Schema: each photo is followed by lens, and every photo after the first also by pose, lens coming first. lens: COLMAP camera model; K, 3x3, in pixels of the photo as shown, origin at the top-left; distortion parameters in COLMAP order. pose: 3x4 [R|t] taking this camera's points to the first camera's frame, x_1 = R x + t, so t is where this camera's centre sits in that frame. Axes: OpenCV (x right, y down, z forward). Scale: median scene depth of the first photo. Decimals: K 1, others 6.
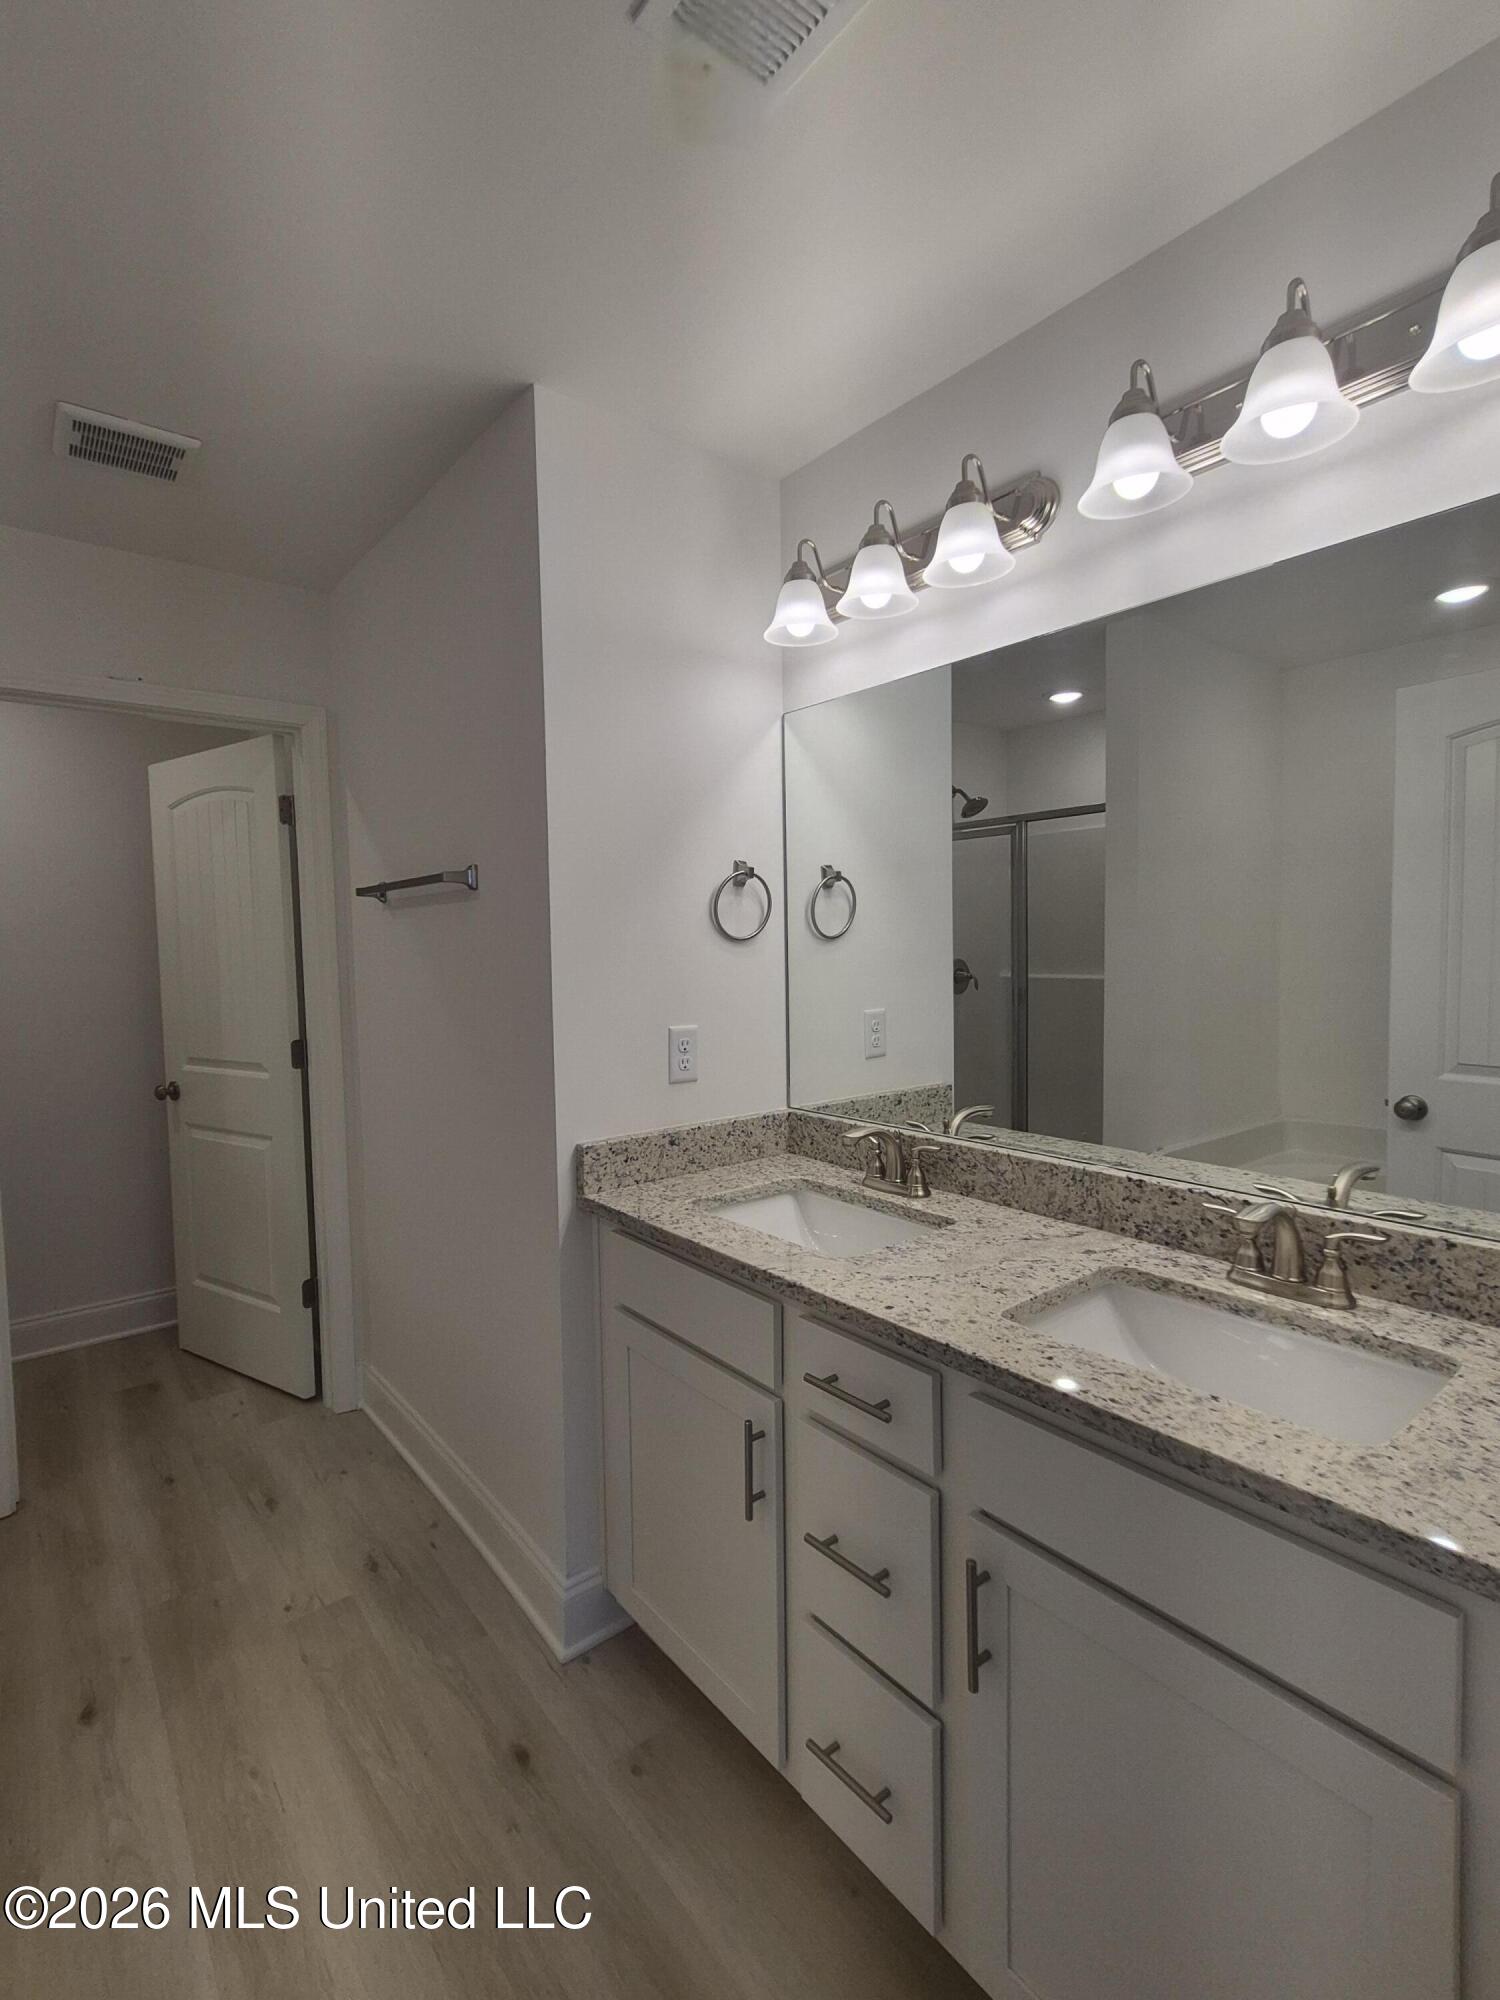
lens RADIAL K [[929.9, 0, 744.8], [0, 929.9, 998.4], [0, 0, 1]] dist [-0.003876, 0.002054]
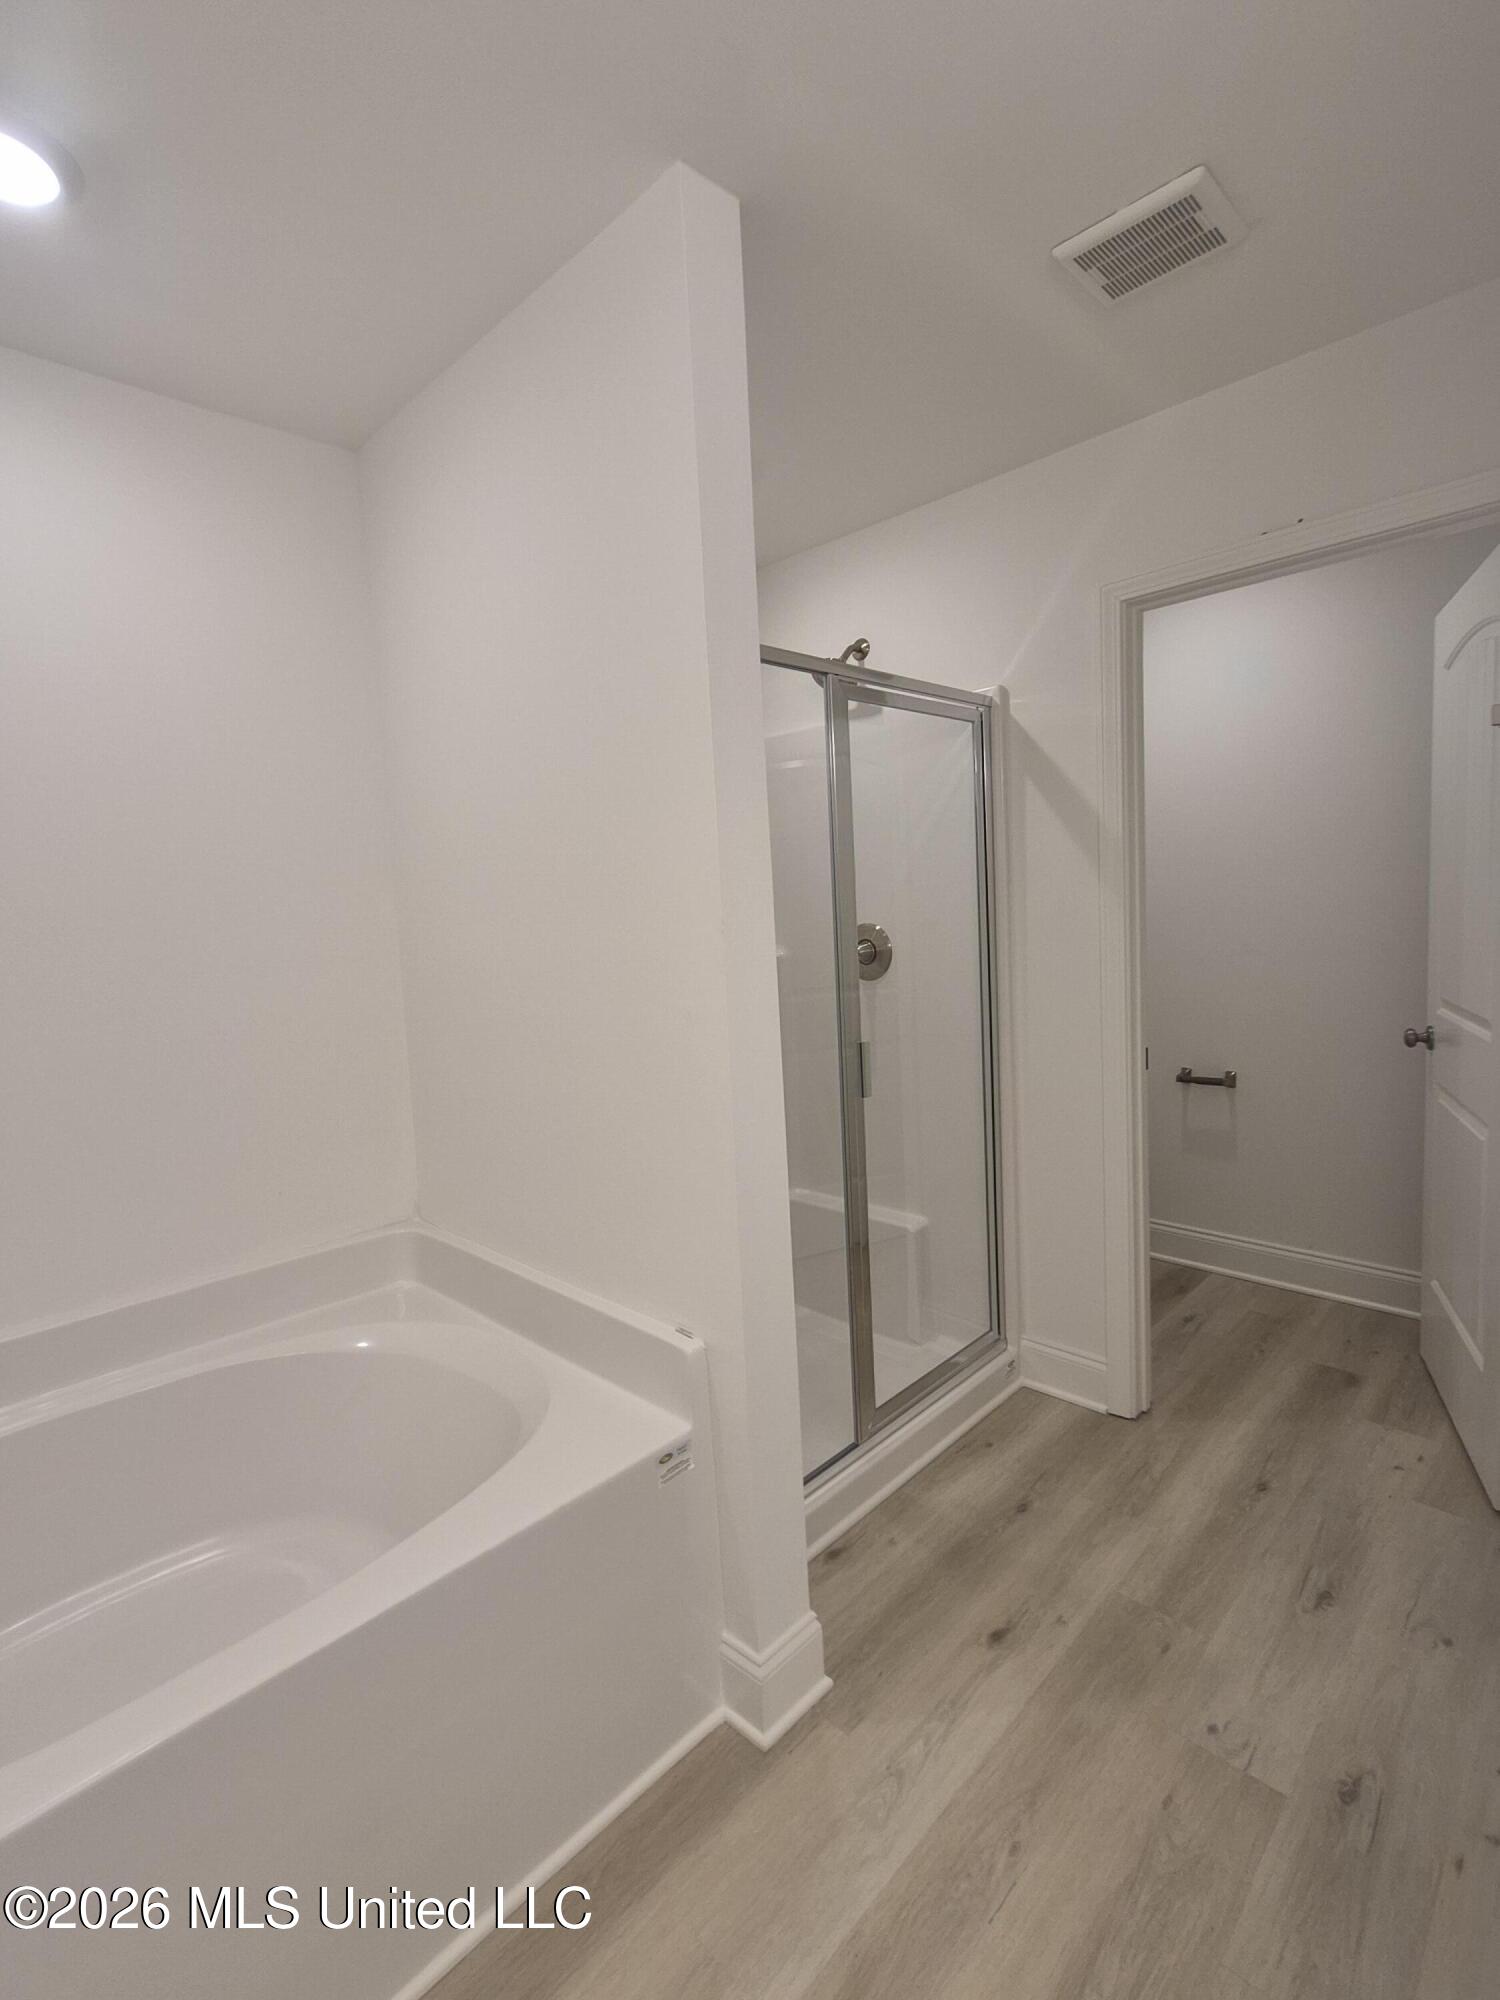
lens RADIAL K [[929.9, 0, 745.0], [0, 929.9, 990.8], [0, 0, 1]] dist [-0.003876, 0.002054]
pose [[0.097162, 0.101578, -0.990071, 0.154055], [-0.013907, 0.994820, 0.100700, -0.017059], [0.995171, 0.003984, 0.098071, 0.506745]]
